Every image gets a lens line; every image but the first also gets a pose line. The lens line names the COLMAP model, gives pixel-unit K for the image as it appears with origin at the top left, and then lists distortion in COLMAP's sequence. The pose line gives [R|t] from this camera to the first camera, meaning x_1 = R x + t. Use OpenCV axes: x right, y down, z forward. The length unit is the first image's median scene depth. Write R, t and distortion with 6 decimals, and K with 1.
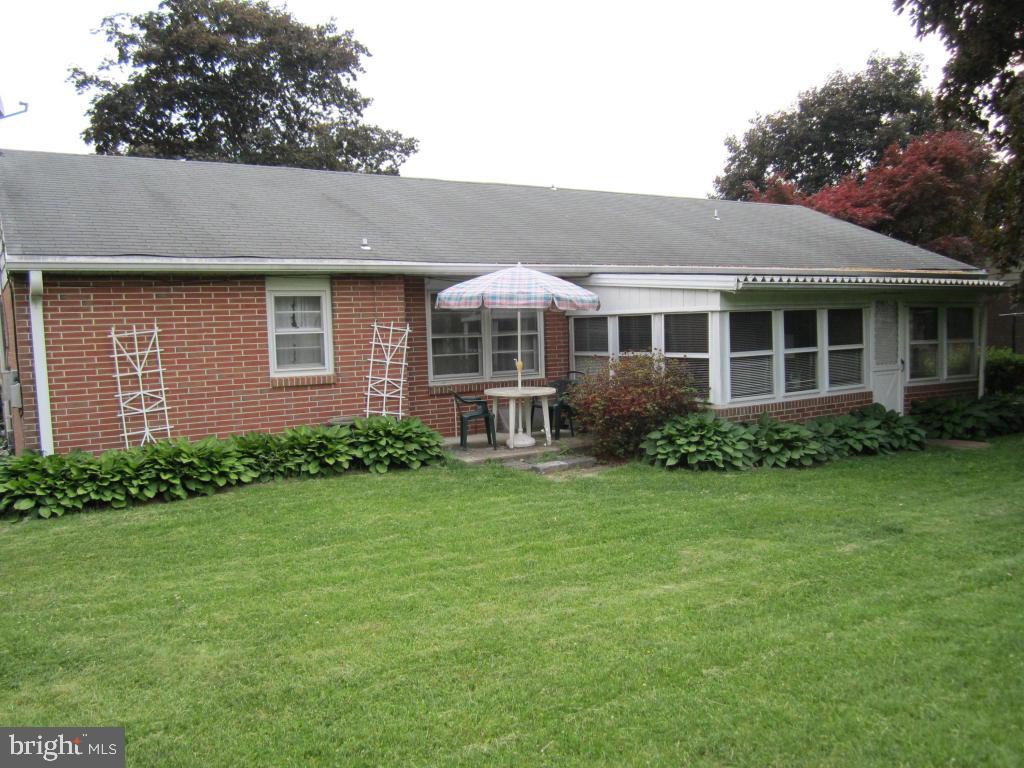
lens RADIAL K [[851.4, 0, 508.1], [0, 851.4, 385.5], [0, 0, 1]] dist [-0.053504, 0.026752]
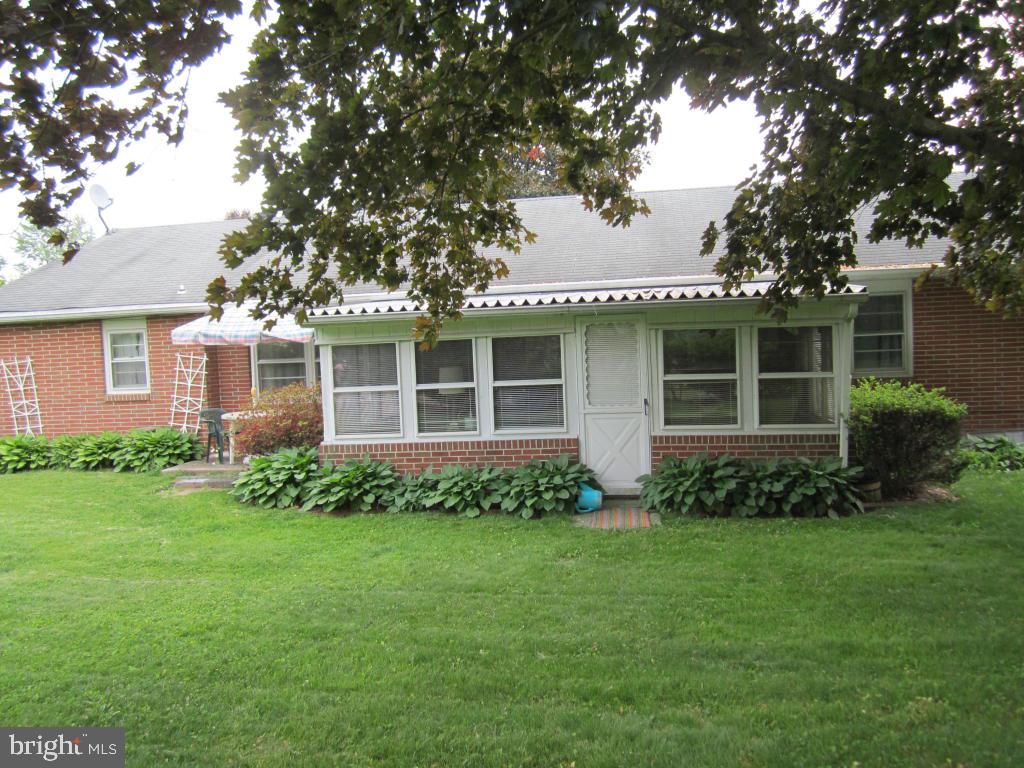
lens RADIAL K [[851.4, 0, 508.1], [0, 851.4, 385.5], [0, 0, 1]] dist [-0.053504, 0.026752]
pose [[0.738187, 0.034019, -0.673737, 1.051626], [-0.028409, 0.999409, 0.019337, -0.064622], [0.673997, 0.004866, 0.738718, 0.417923]]
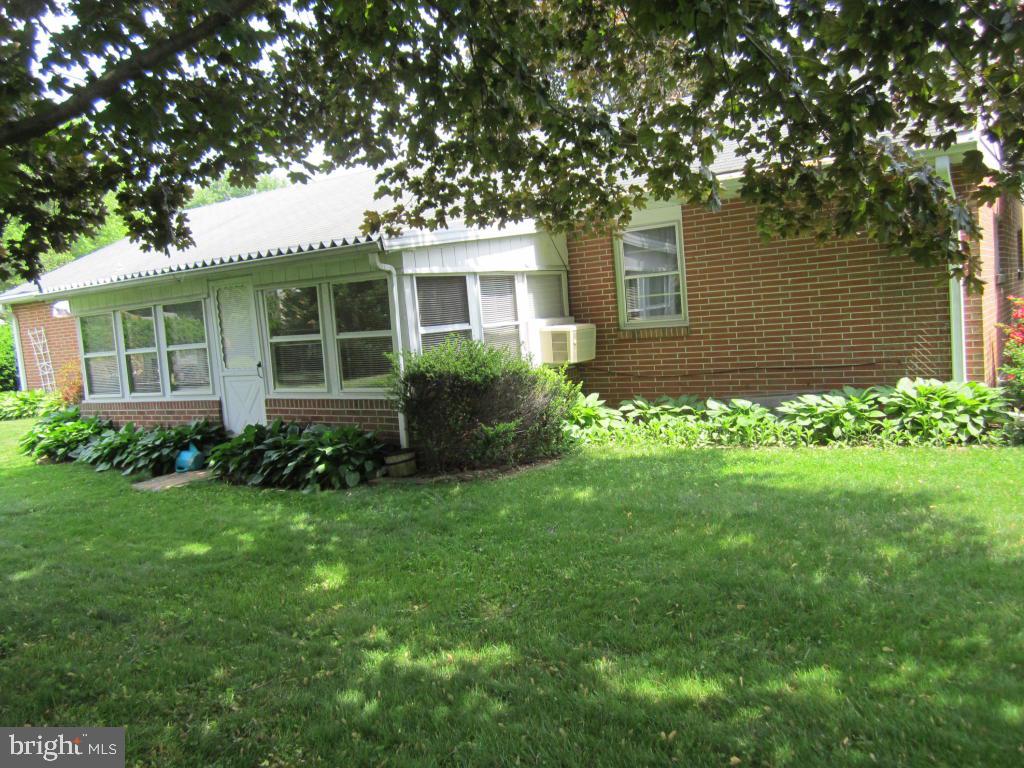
lens RADIAL K [[851.4, 0, 508.1], [0, 851.4, 385.5], [0, 0, 1]] dist [-0.053504, 0.026752]
pose [[0.376861, 0.081699, -0.922660, 1.485272], [0.009102, 0.995728, 0.091886, -0.092276], [0.926225, -0.043026, 0.374507, 1.096787]]
